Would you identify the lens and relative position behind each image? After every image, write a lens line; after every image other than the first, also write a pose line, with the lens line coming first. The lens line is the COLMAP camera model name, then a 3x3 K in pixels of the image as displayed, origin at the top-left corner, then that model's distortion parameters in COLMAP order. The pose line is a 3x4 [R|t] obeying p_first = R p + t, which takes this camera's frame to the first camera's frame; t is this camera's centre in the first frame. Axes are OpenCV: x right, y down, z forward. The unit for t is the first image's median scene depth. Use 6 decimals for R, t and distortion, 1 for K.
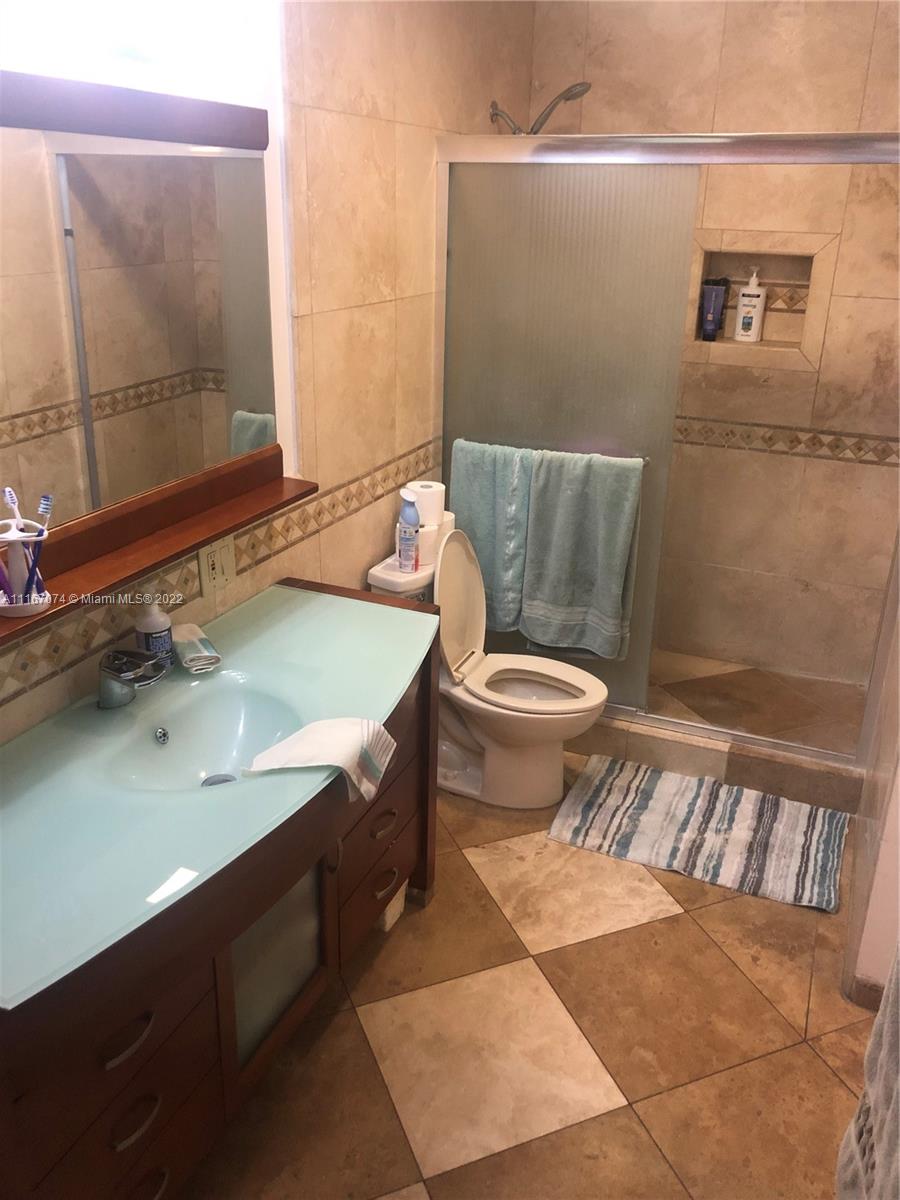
lens RADIAL K [[982.1, 0, 454.8], [0, 982.1, 599.6], [0, 0, 1]] dist [0.032502, -0.021940]
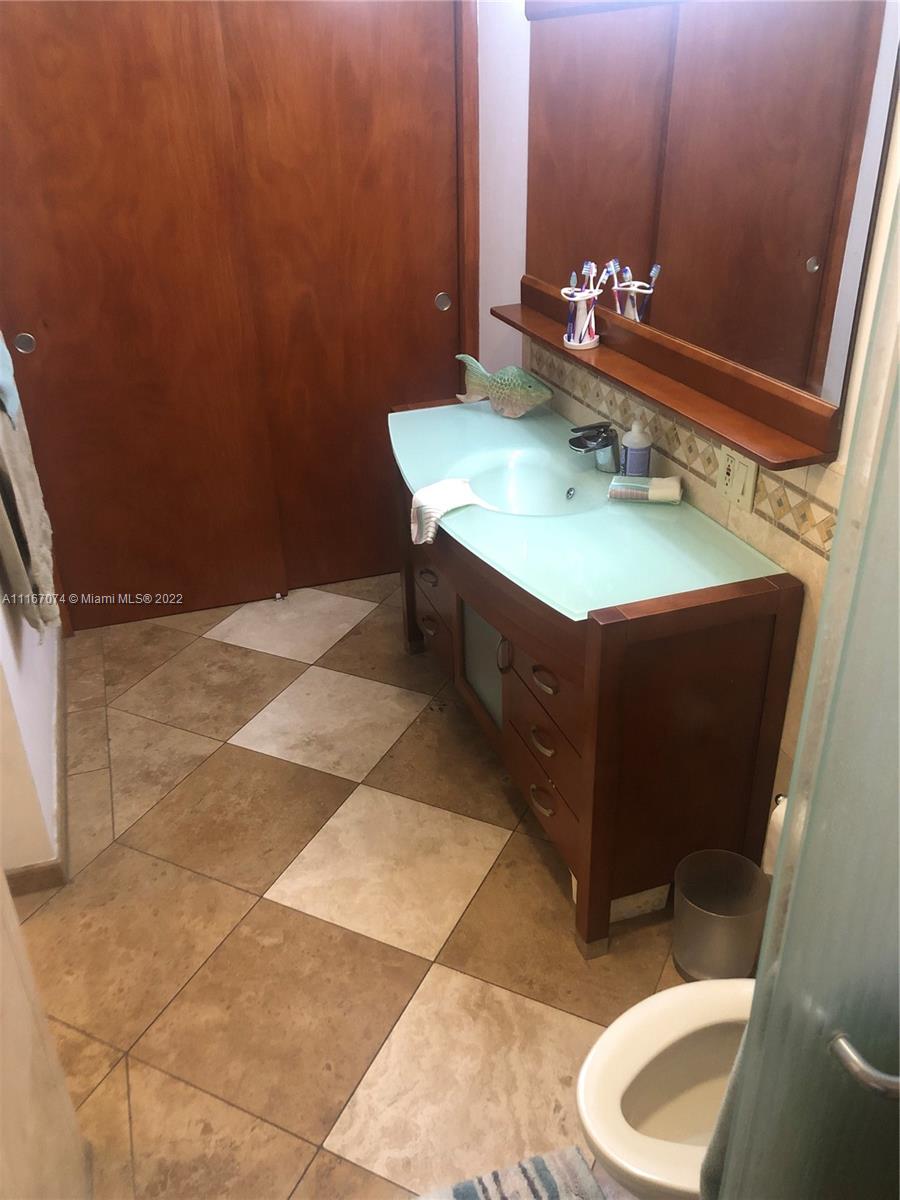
lens RADIAL K [[982.1, 0, 456.5], [0, 982.1, 598.2], [0, 0, 1]] dist [0.032502, -0.021940]
pose [[-0.744077, 0.308302, -0.592706, 0.512272], [-0.251235, 0.692920, 0.675828, -0.490878], [0.619056, 0.651776, -0.438129, 1.254174]]
